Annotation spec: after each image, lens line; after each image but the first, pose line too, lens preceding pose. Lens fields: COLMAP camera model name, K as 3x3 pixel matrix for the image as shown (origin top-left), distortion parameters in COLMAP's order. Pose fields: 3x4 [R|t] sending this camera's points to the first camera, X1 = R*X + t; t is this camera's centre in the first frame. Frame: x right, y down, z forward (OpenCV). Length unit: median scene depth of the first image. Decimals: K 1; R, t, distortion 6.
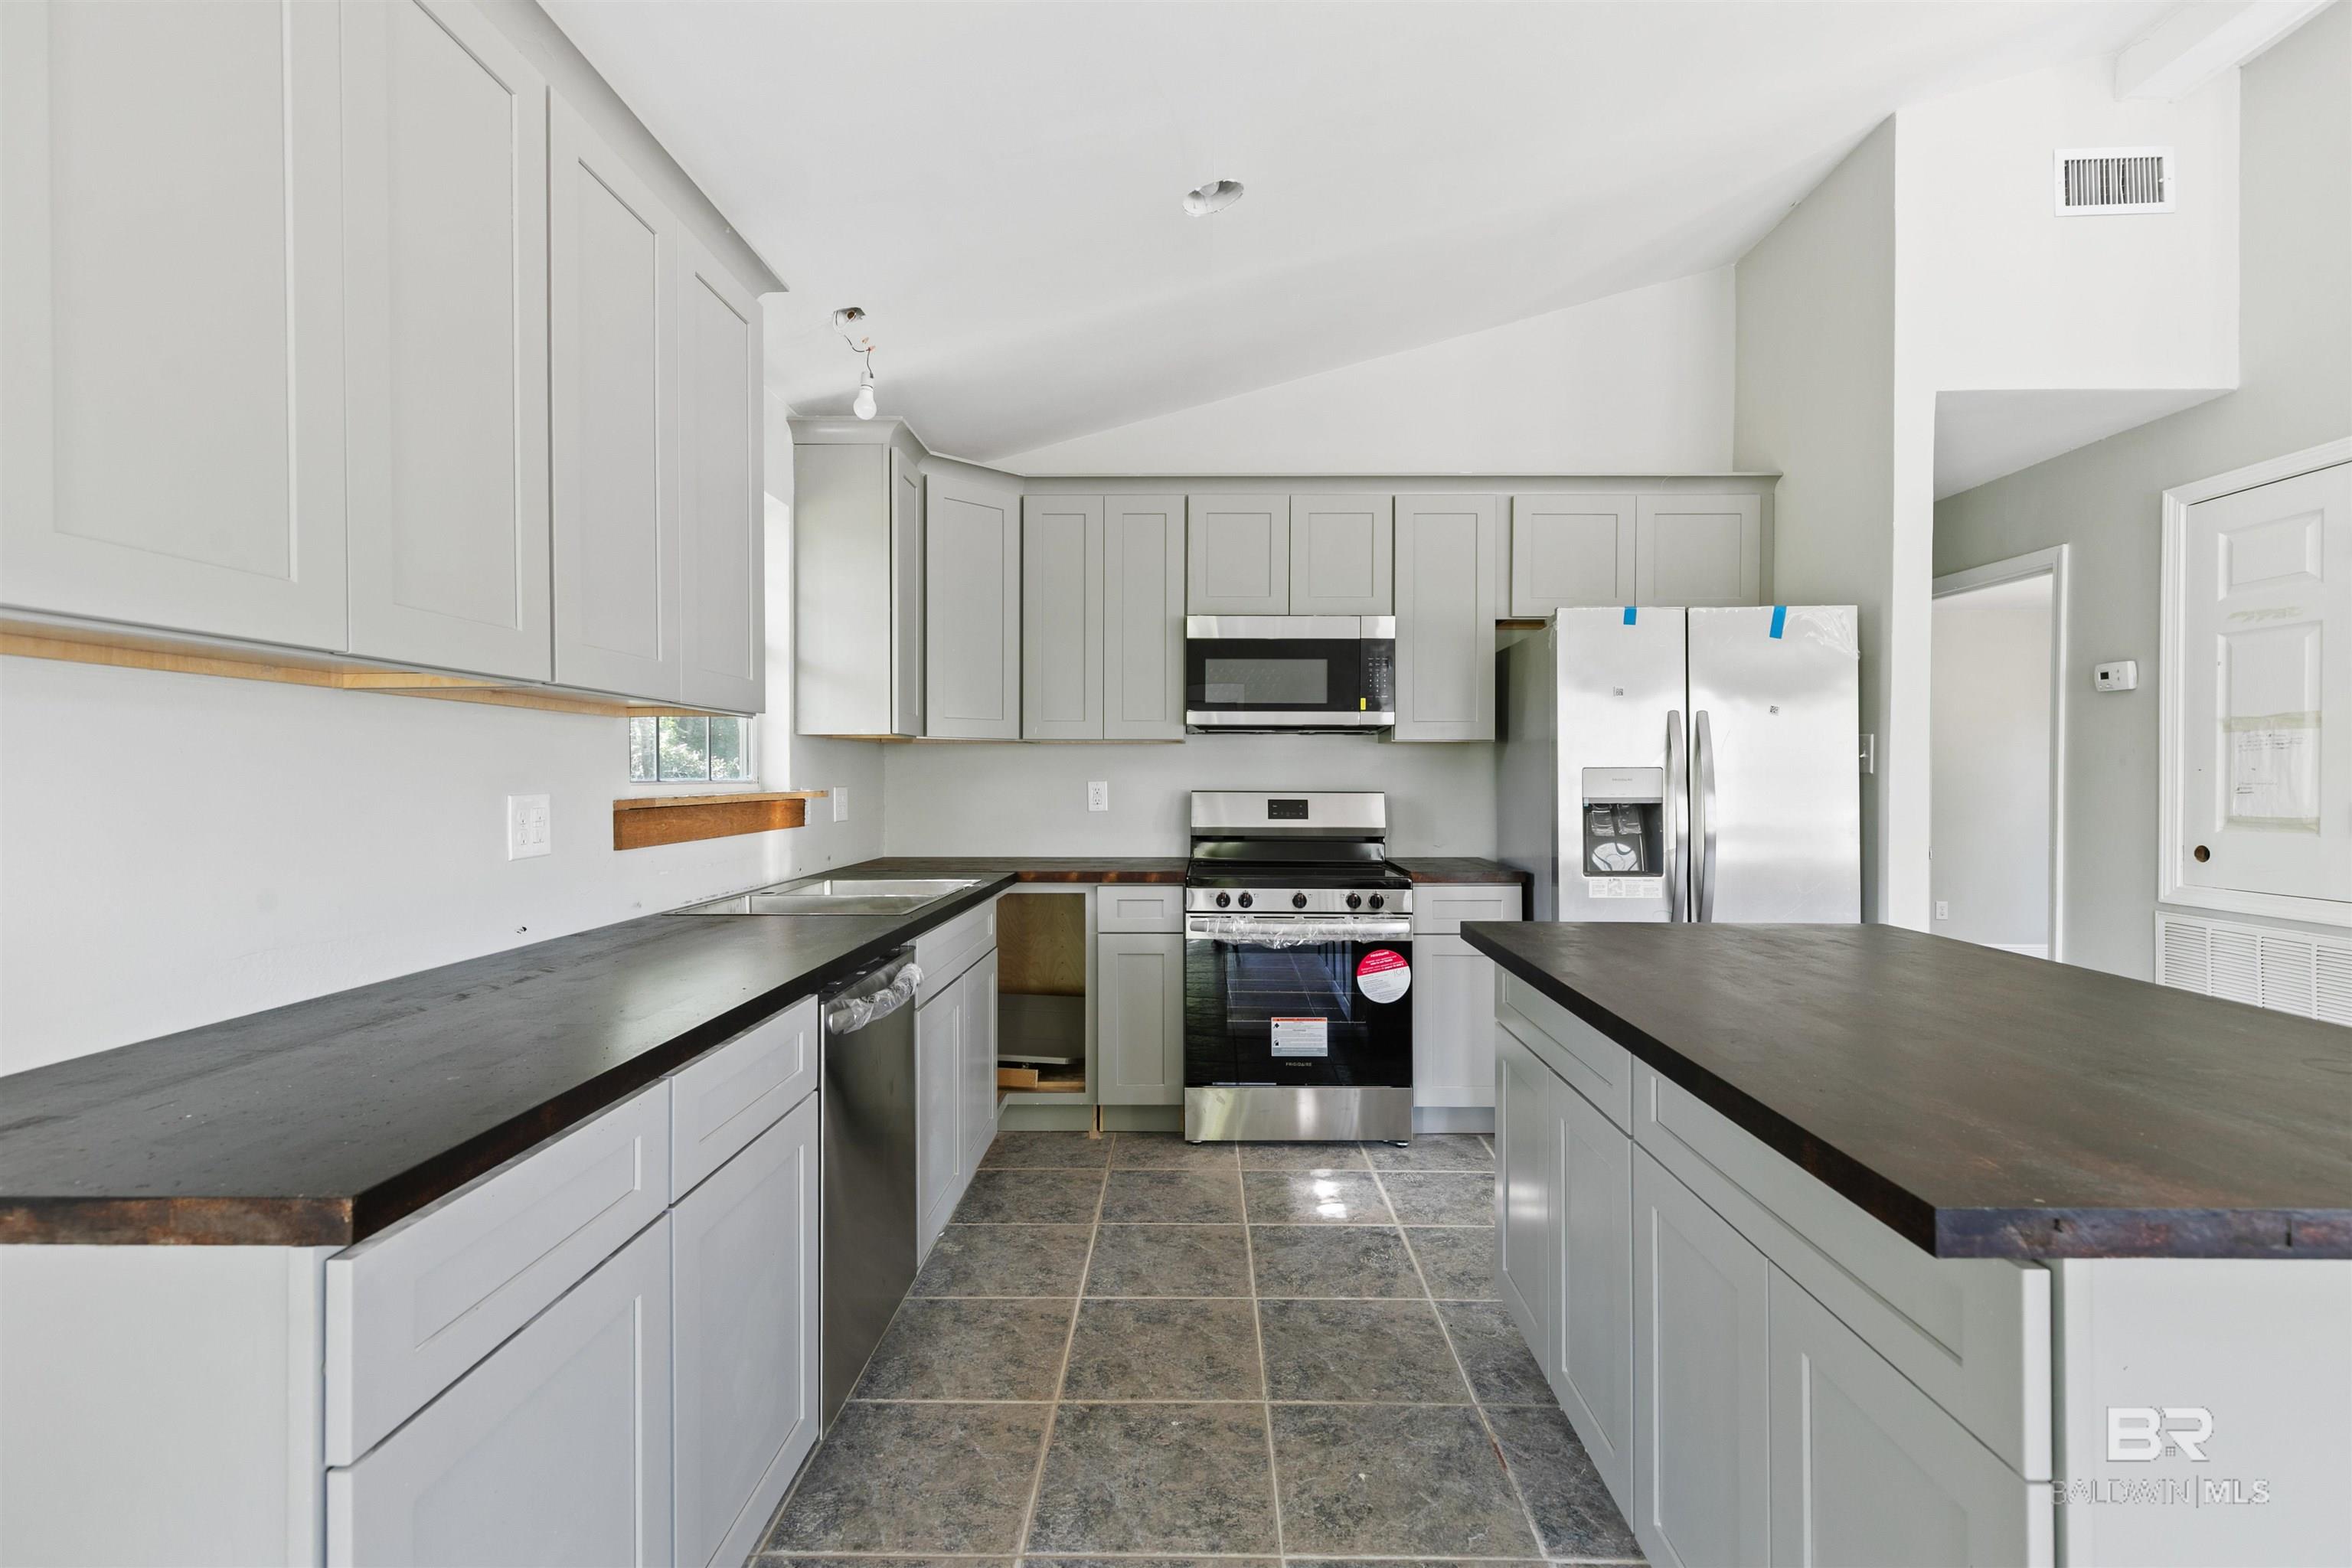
lens RADIAL K [[1057.5, 0, 1182.6], [0, 1057.5, 773.1], [0, 0, 1]] dist [0.005381, -0.000238]
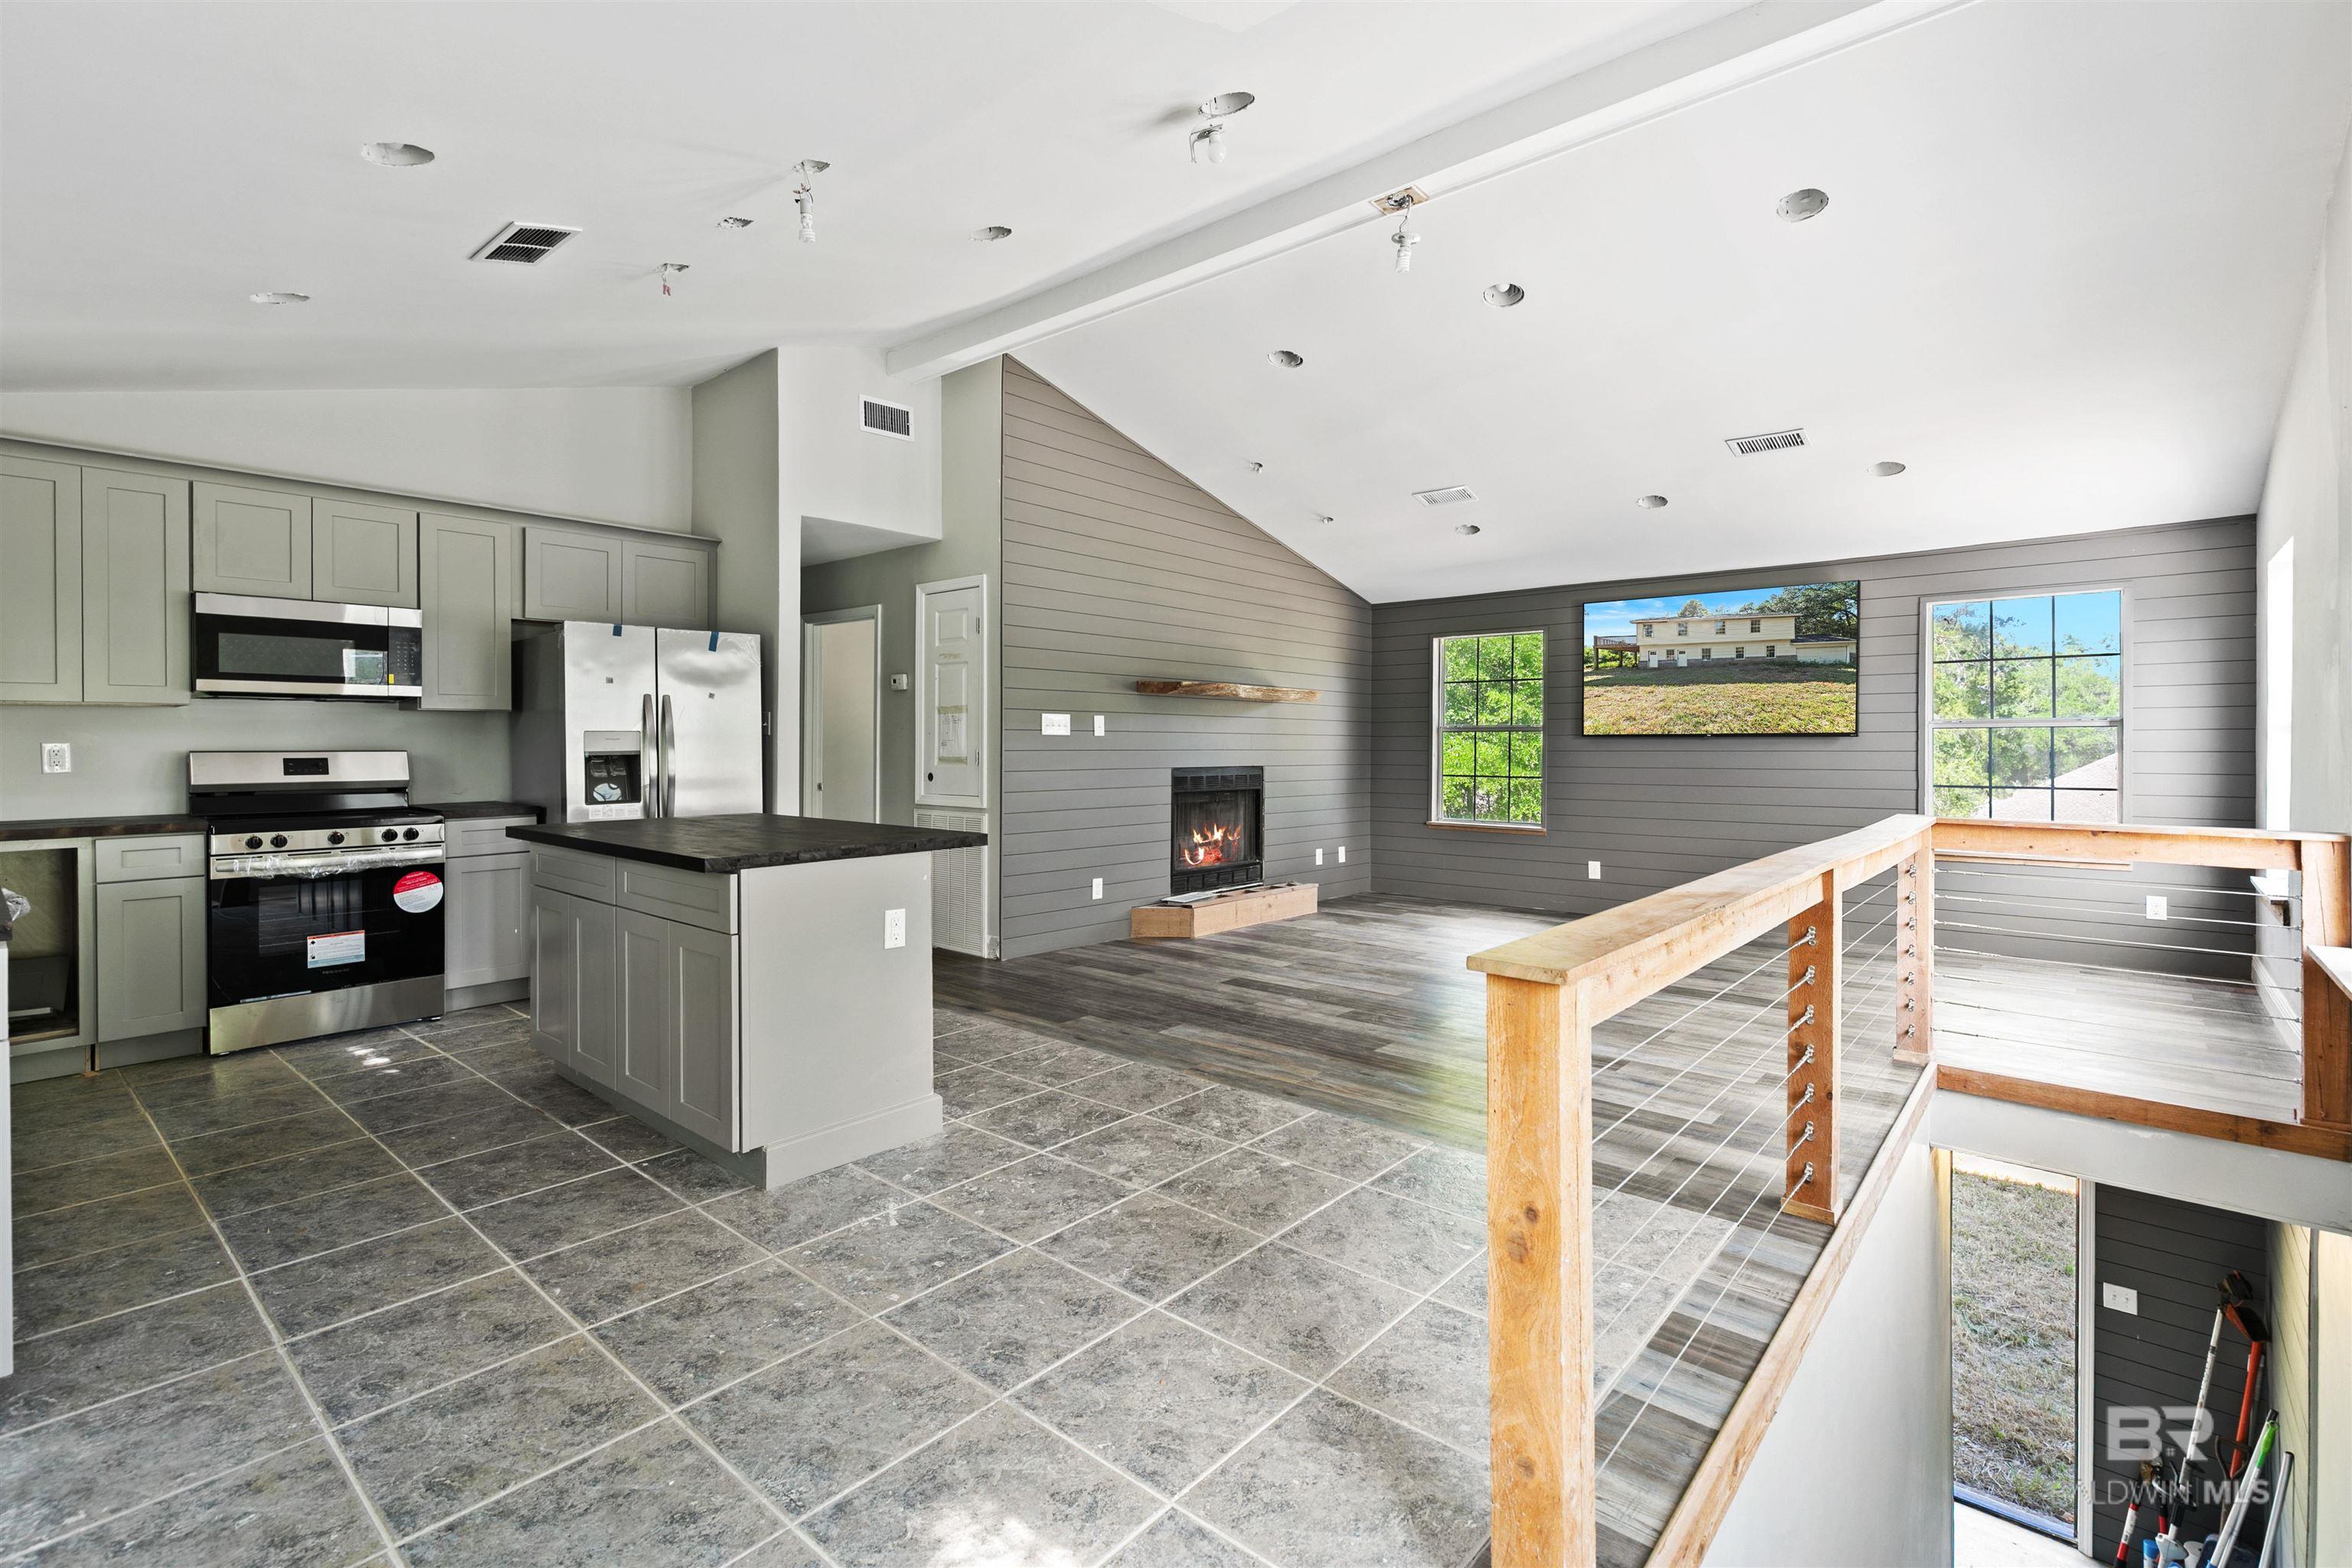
lens RADIAL K [[1065.1, 0, 1190.0], [0, 1065.1, 742.6], [0, 0, 1]] dist [0.010197, -0.000383]
pose [[0.632630, -0.005039, 0.774437, -0.237656], [-0.000811, 0.999974, 0.007169, -0.000821], [-0.774453, -0.005163, 0.632610, -0.586915]]
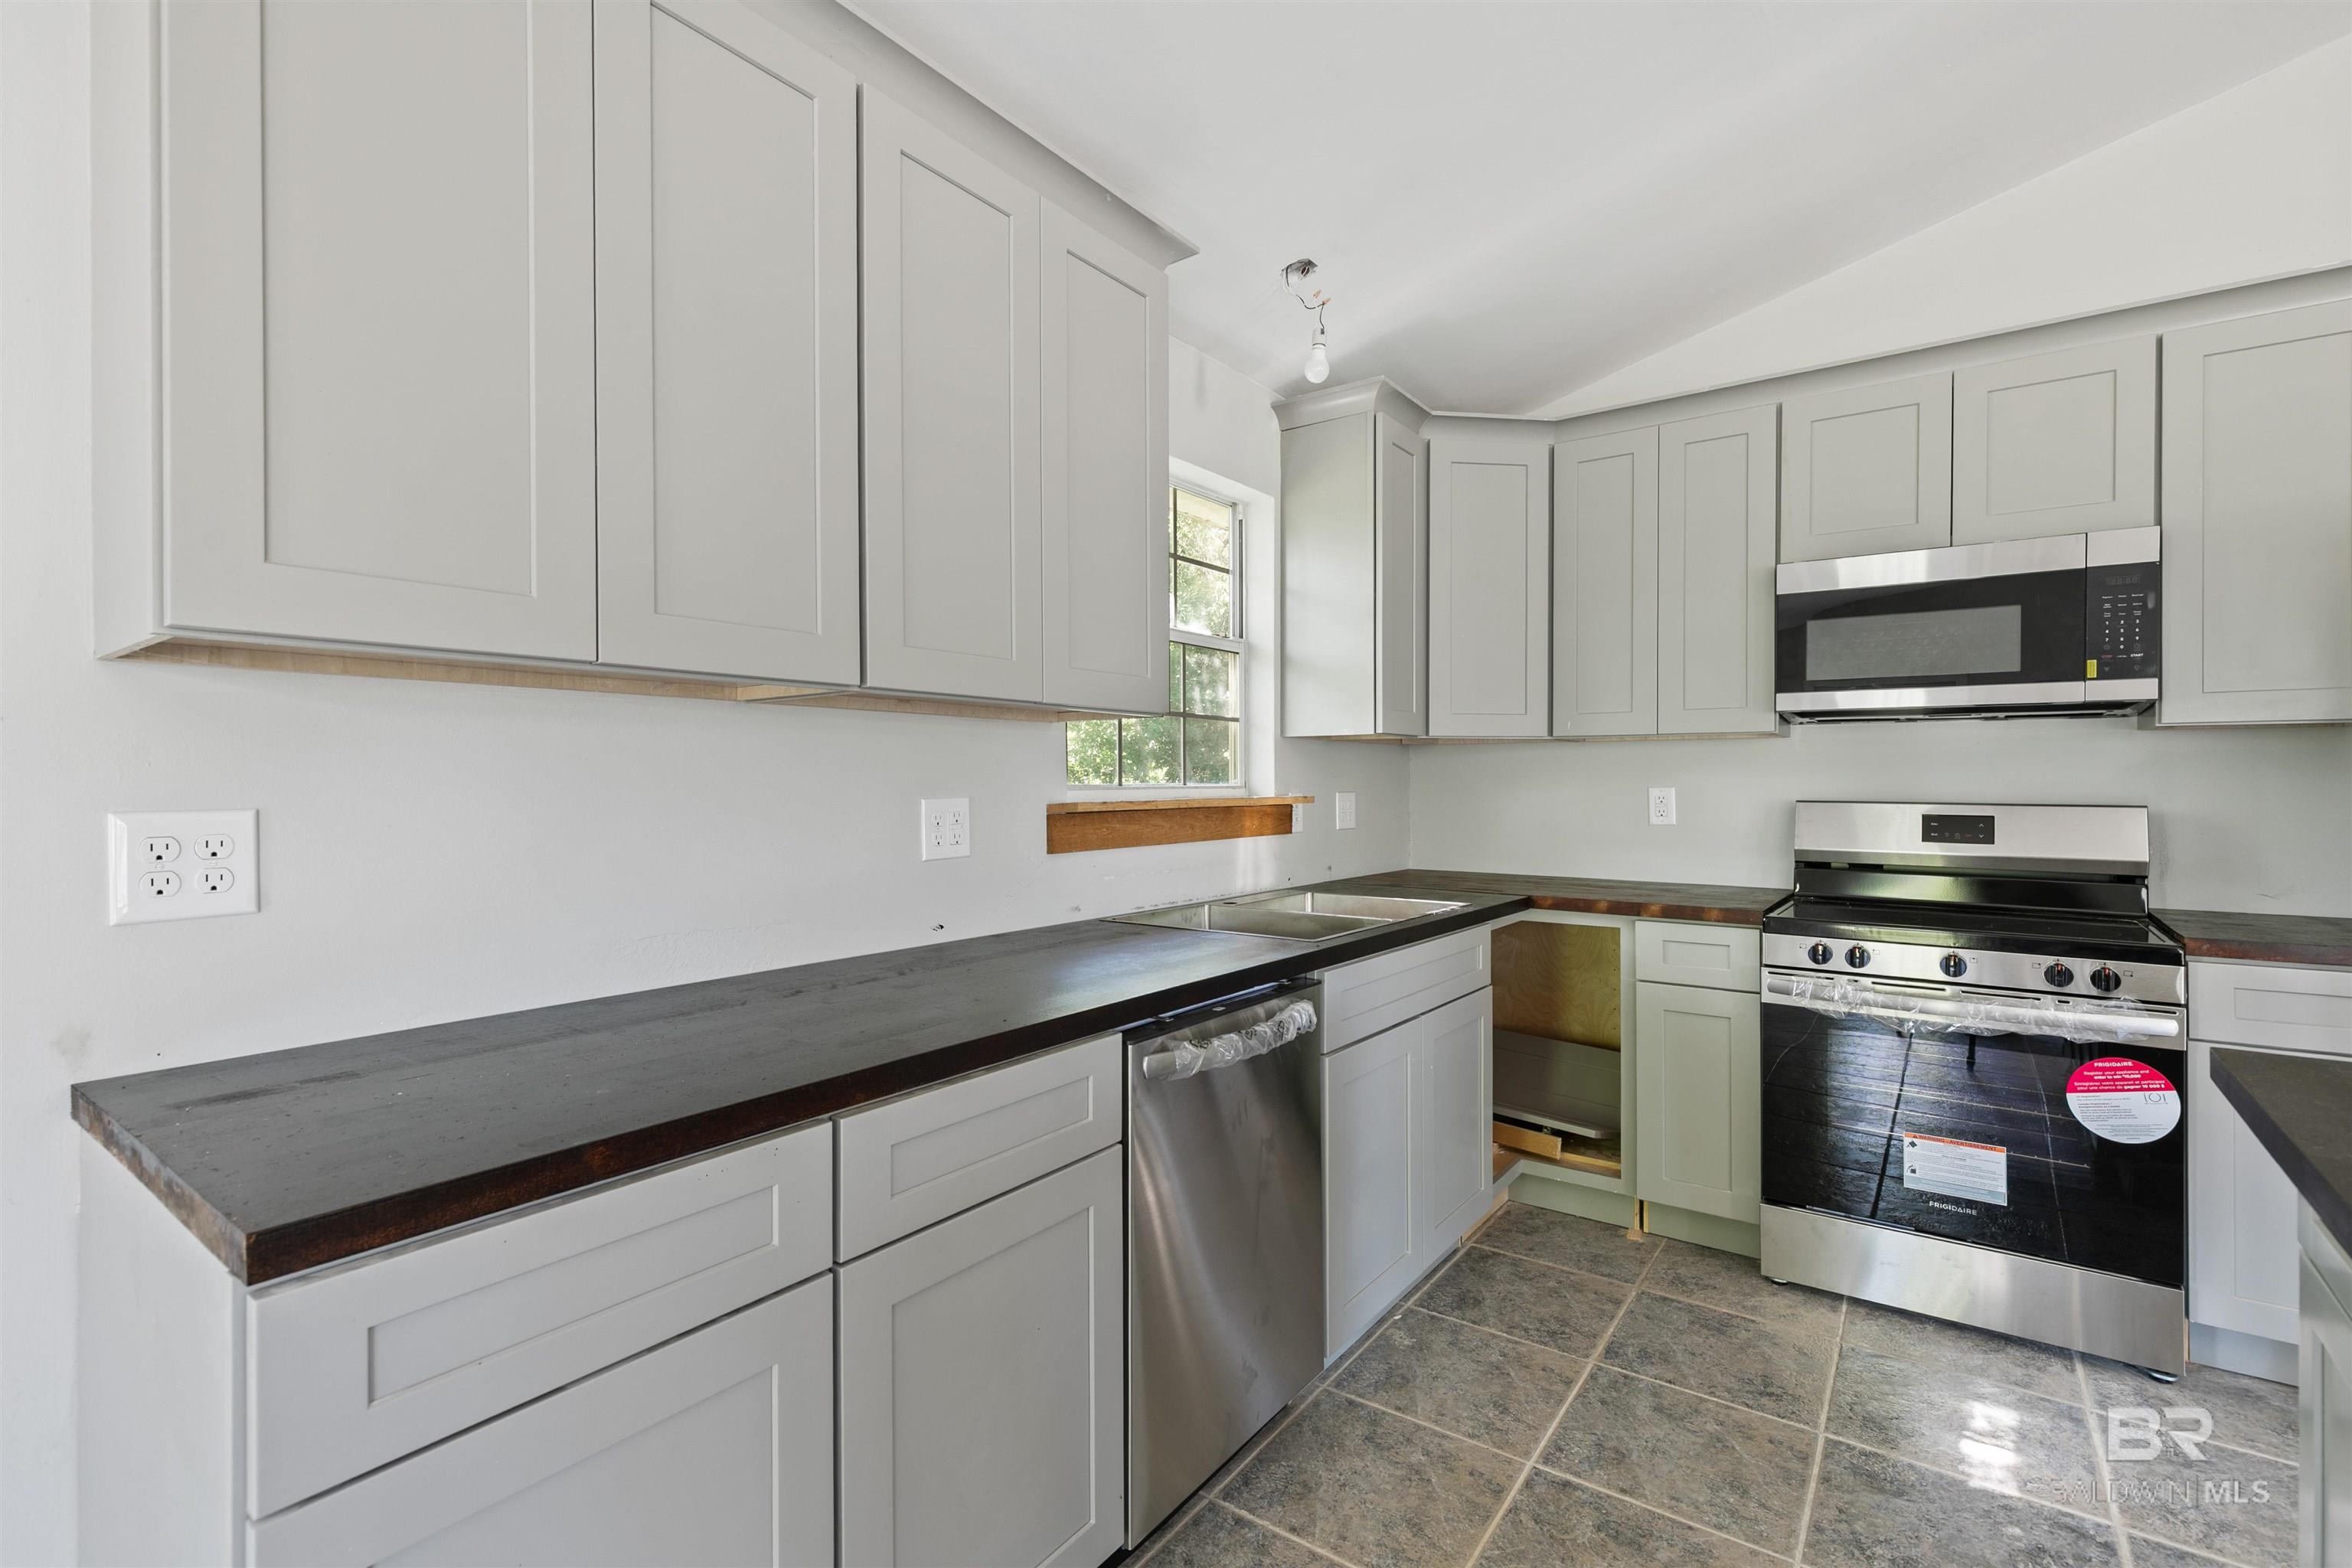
lens RADIAL K [[1055.2, 0, 1172.7], [0, 1055.2, 780.6], [0, 0, 1]] dist [0.008348, -0.001335]
pose [[0.816229, 0.000084, -0.577729, 0.099241], [0.001434, 0.999997, 0.002171, 0.000585], [0.577727, -0.002600, 0.816226, 0.169589]]
